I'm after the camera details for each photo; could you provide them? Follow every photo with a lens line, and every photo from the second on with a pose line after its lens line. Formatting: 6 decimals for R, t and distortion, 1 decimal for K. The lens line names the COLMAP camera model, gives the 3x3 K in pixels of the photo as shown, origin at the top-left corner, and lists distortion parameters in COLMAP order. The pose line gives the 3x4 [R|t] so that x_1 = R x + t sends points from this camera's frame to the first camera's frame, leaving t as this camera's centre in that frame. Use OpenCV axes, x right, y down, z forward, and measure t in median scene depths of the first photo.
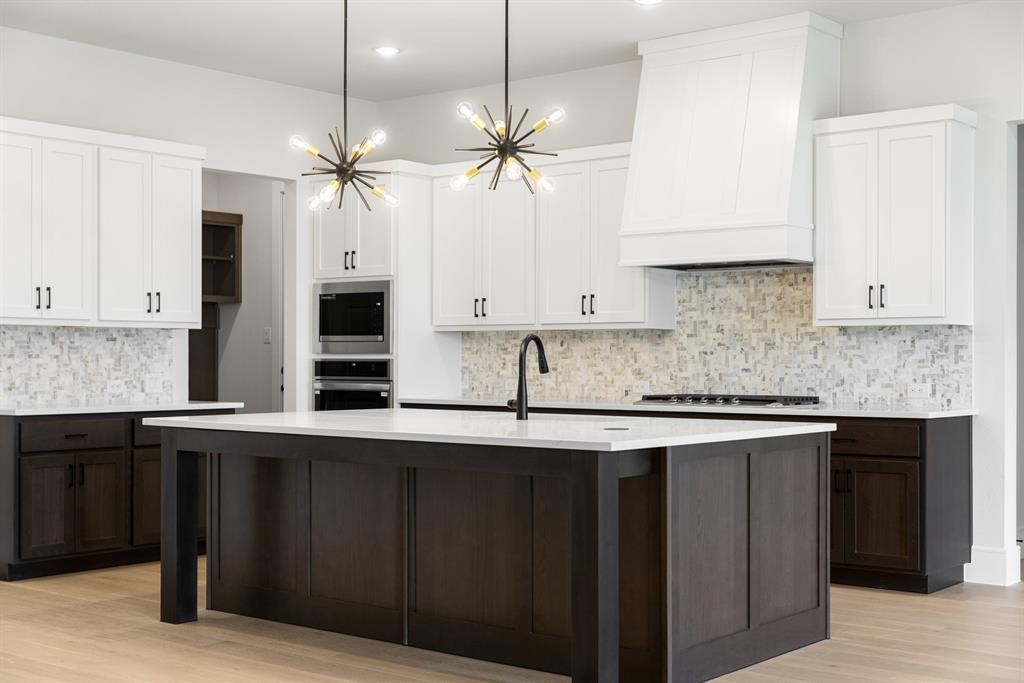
lens RADIAL K [[1354.0, 0, 512.0], [0, 1354.0, 338.2], [0, 0, 1]] dist [-0.170803, 0.000000]
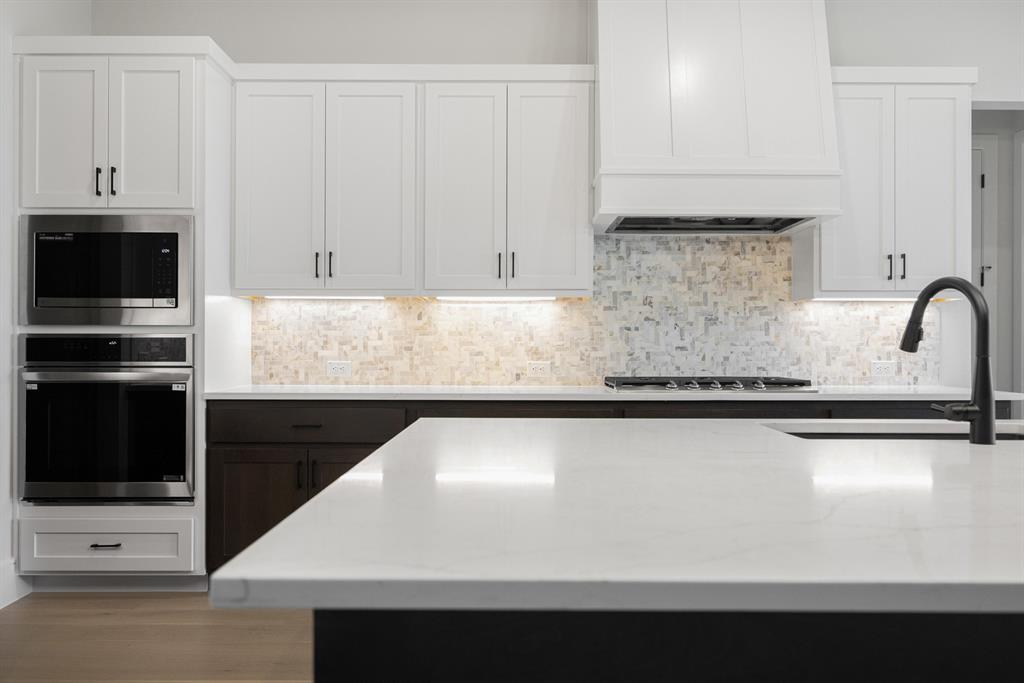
lens RADIAL K [[803.3, 0, 512.0], [0, 803.3, 345.5], [0, 0, 1]] dist [-0.018498, 0.002120]
pose [[0.763338, 0.001145, 0.645998, -0.247009], [-0.009037, 0.999920, 0.008906, 0.017827], [-0.645936, -0.012636, 0.763287, 0.657255]]
